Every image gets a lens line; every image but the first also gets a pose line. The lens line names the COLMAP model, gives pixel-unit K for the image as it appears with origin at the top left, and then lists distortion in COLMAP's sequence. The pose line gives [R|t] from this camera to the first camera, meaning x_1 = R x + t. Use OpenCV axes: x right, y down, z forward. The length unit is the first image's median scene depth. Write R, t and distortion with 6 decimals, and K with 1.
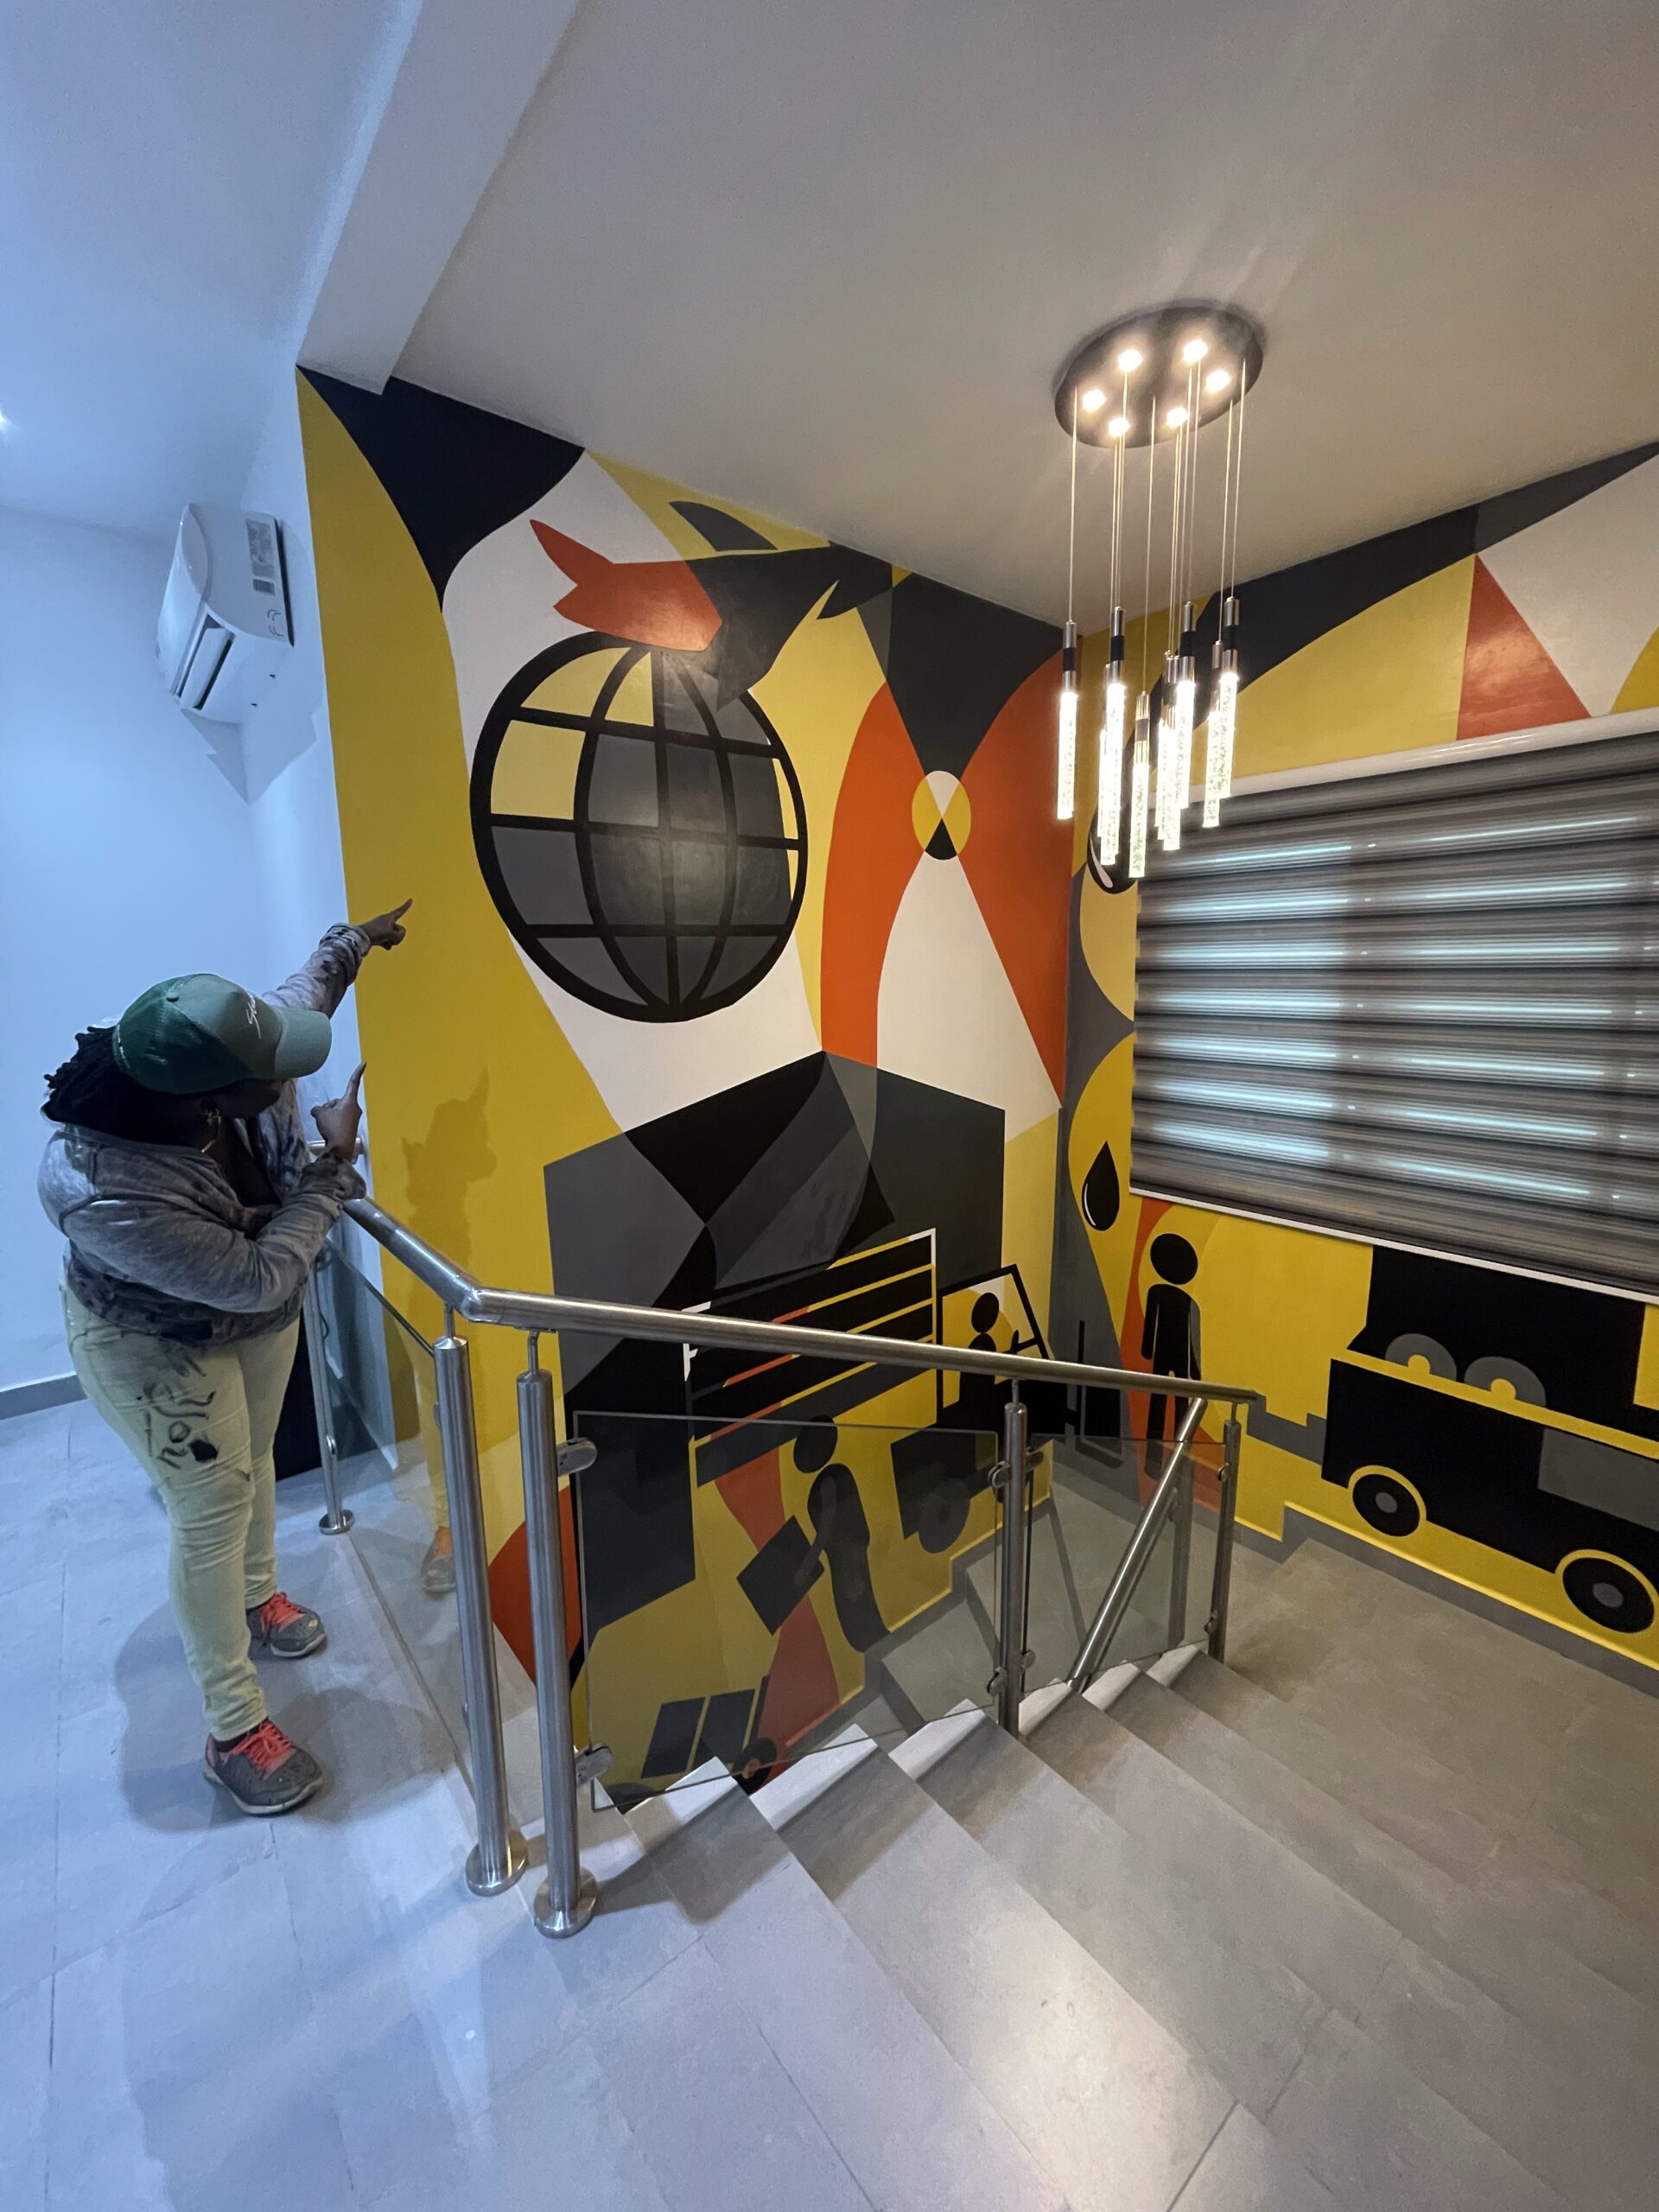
lens RADIAL K [[896.9, 0, 826.7], [0, 896.9, 1095.2], [0, 0, 1]] dist [-0.002885, 0.001157]
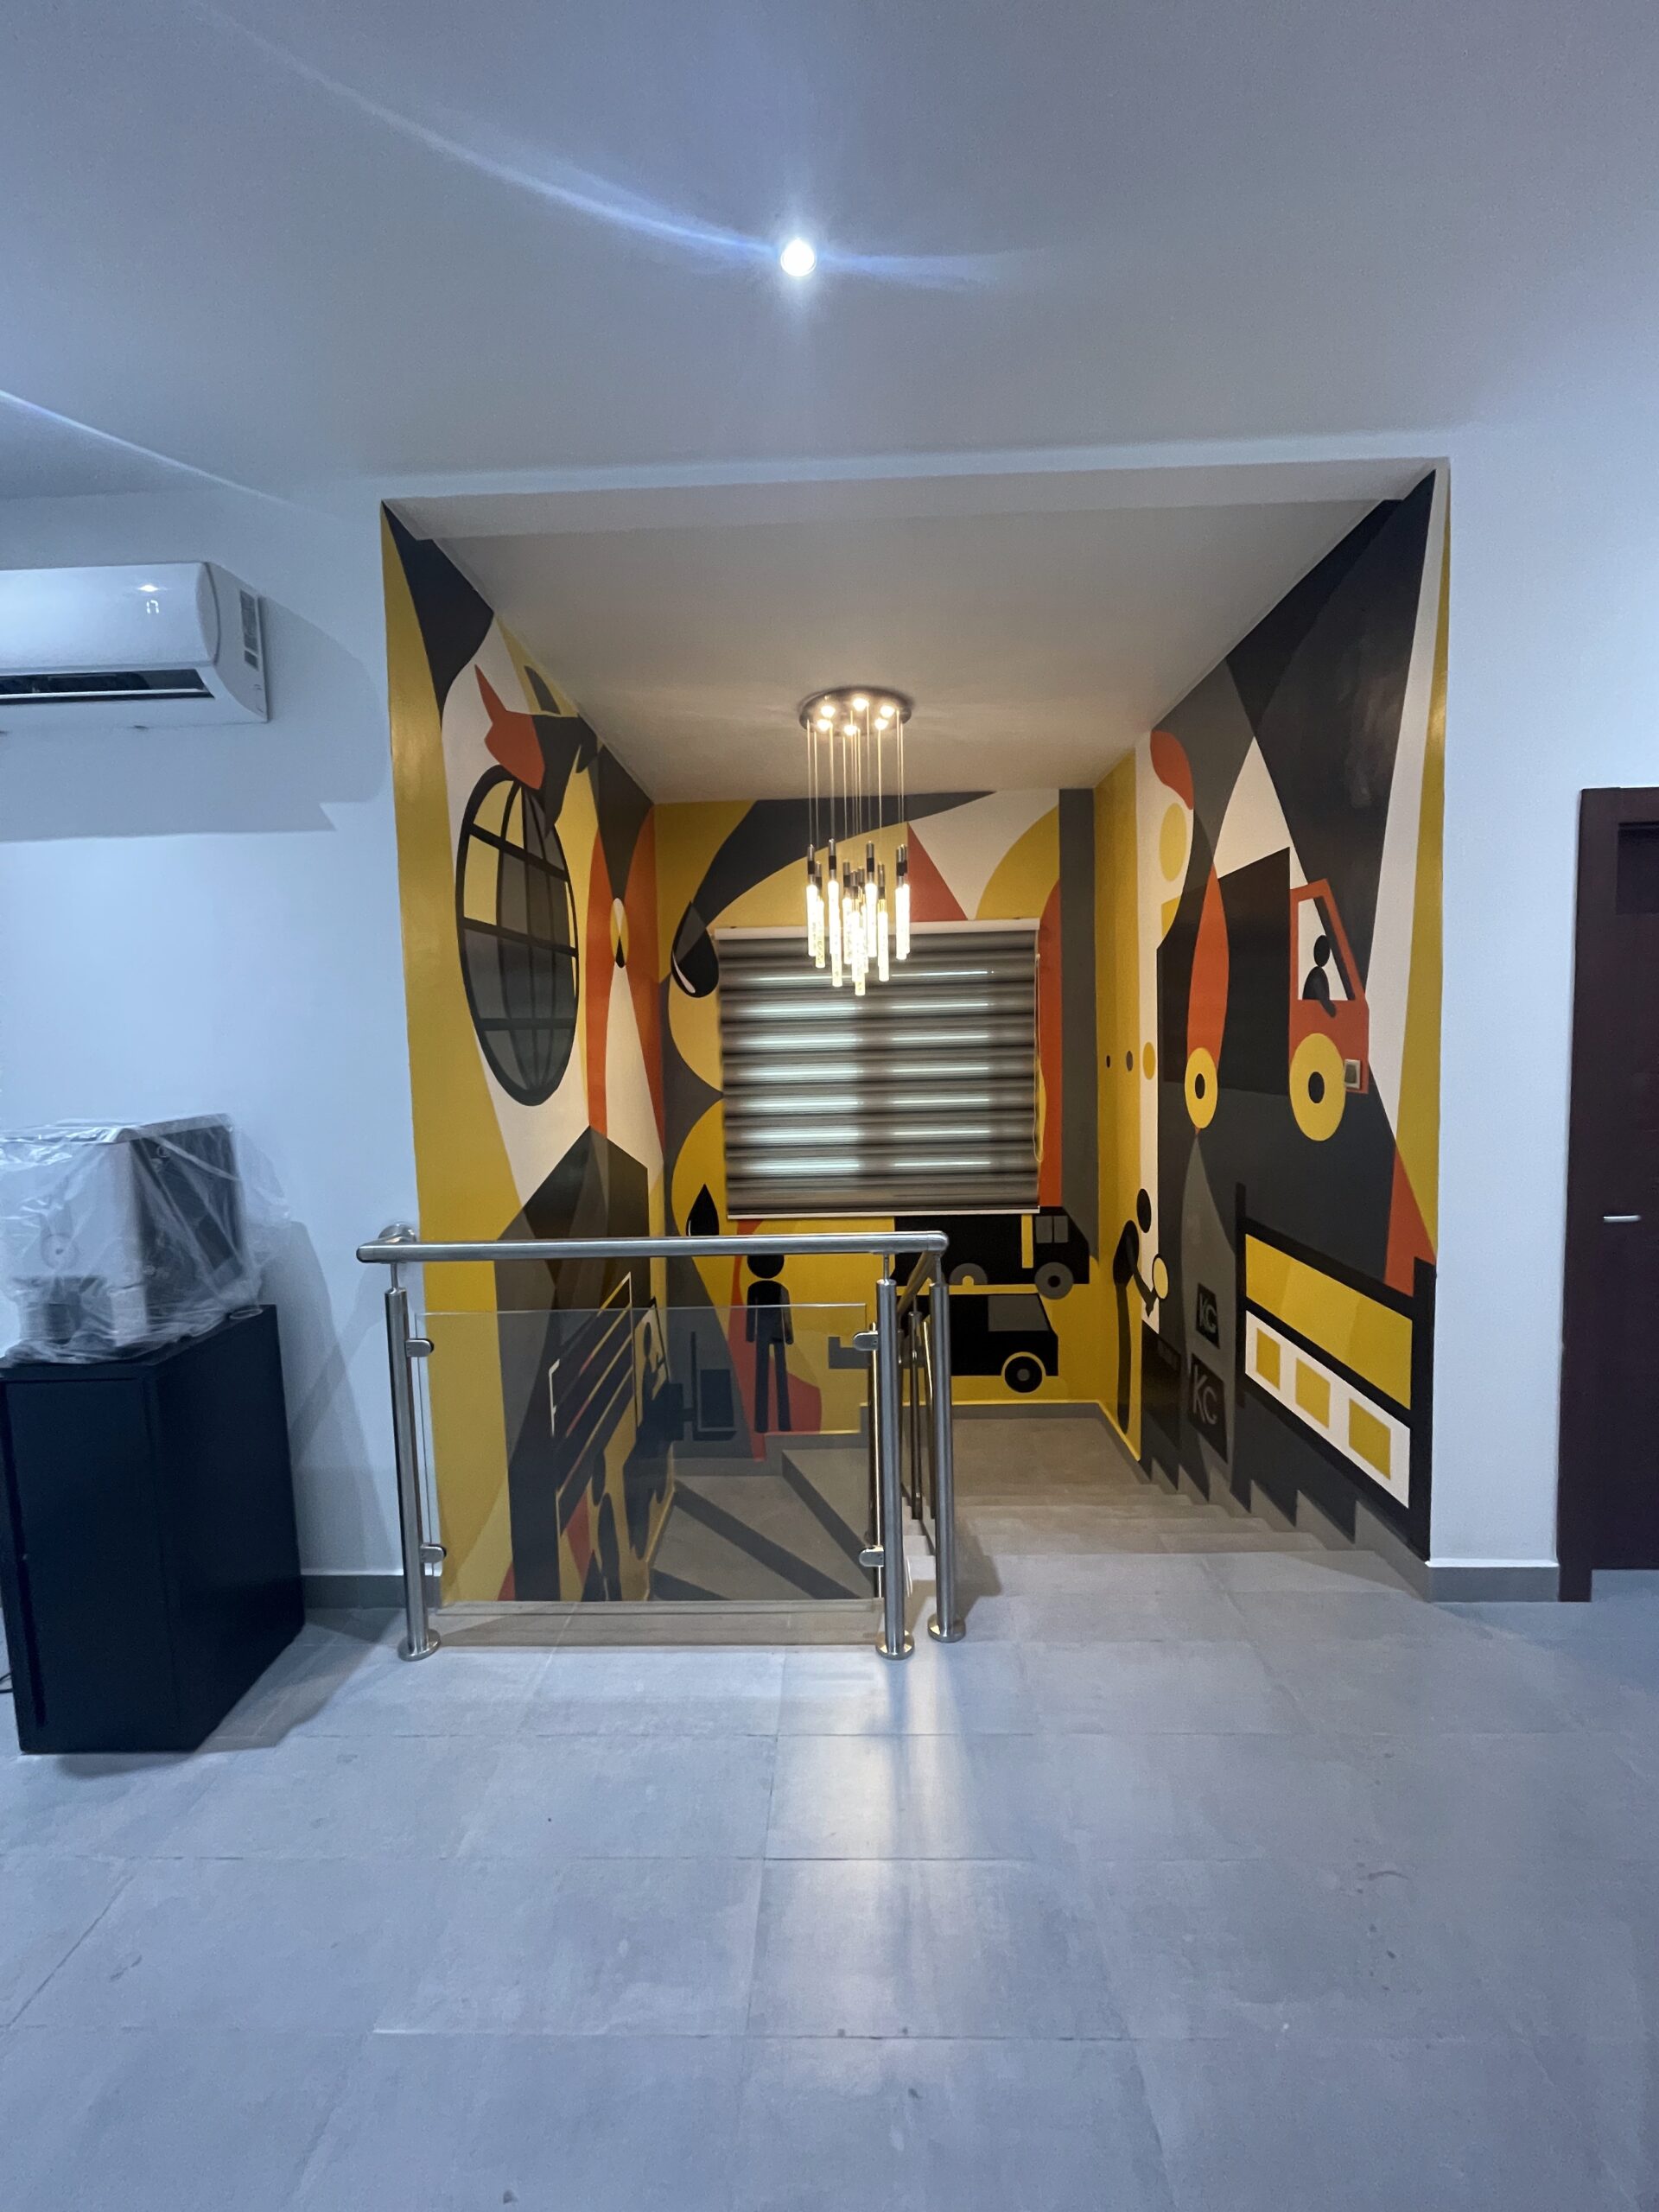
lens RADIAL K [[896.9, 0, 825.0], [0, 896.9, 1094.7], [0, 0, 1]] dist [-0.002885, 0.001157]
pose [[0.658165, -0.054308, 0.750913, -0.690997], [0.128287, 0.990898, -0.040777, -0.002461], [-0.741864, 0.123171, 0.659141, -0.004472]]
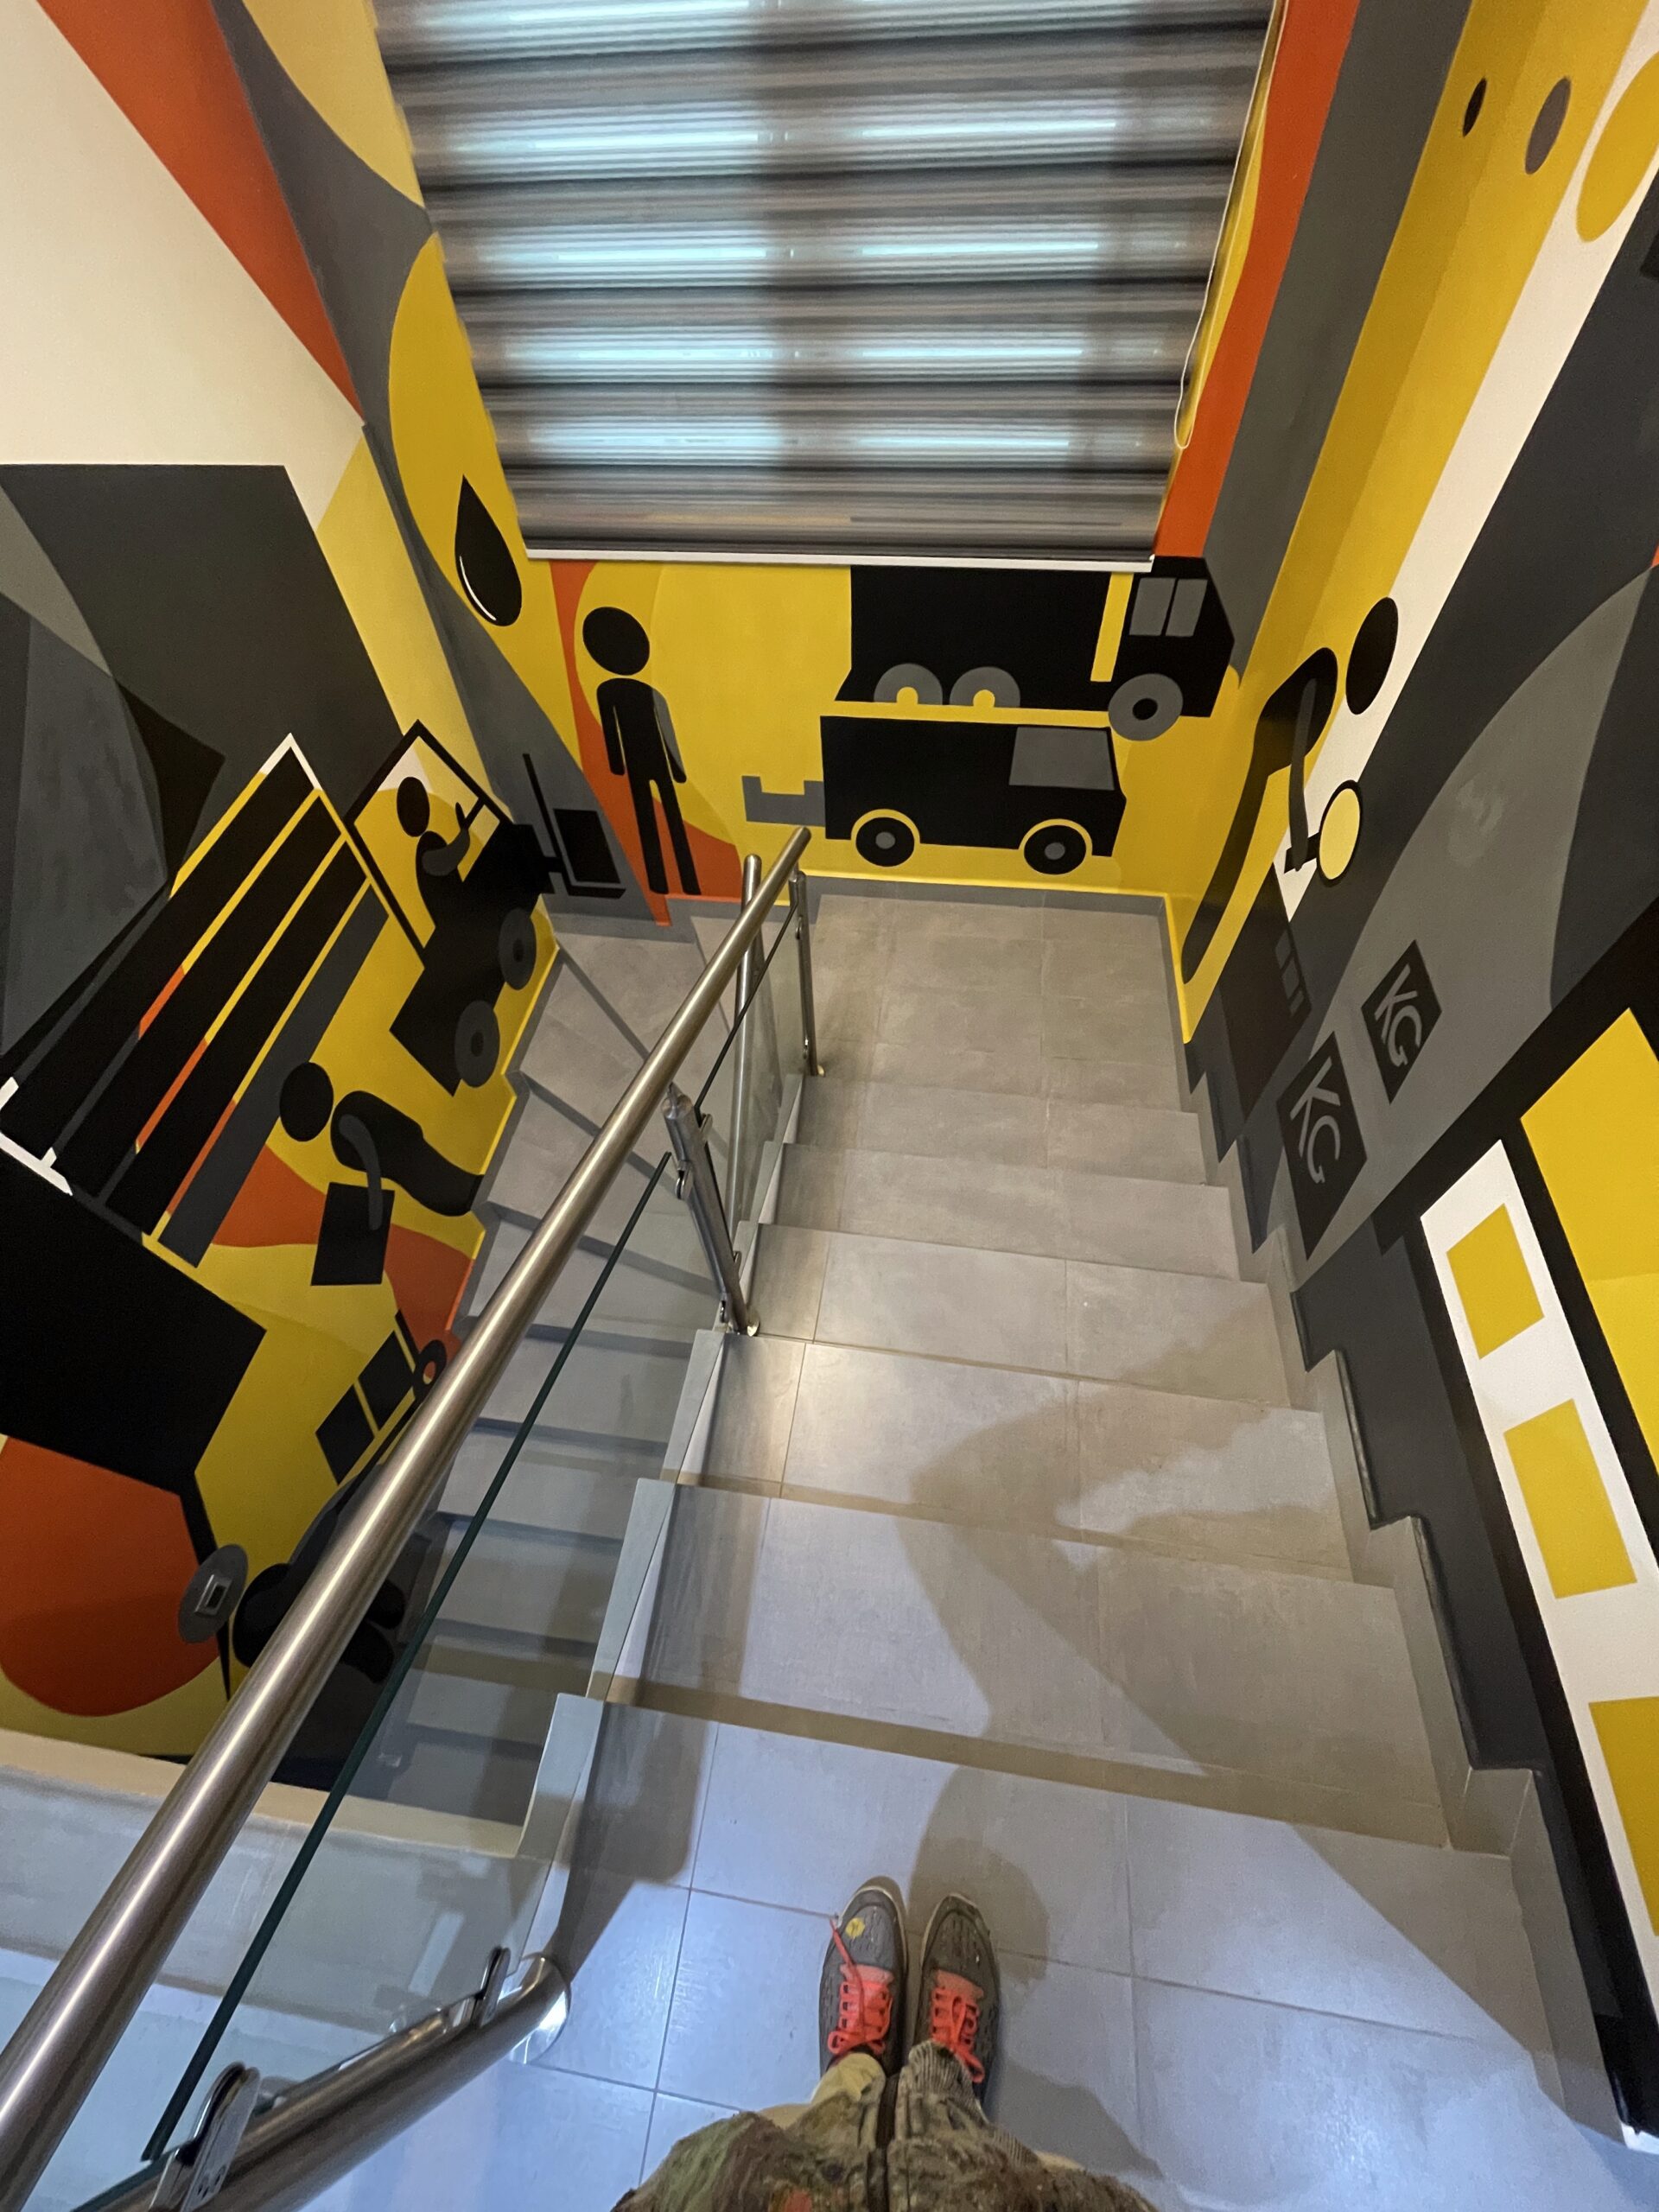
lens RADIAL K [[896.9, 0, 825.1], [0, 896.9, 1094.2], [0, 0, 1]] dist [-0.002885, 0.001157]
pose [[0.738378, -0.549633, 0.390771, 0.018042], [0.130336, 0.684826, 0.716956, -0.088898], [-0.661673, -0.478453, 0.577297, 0.328401]]
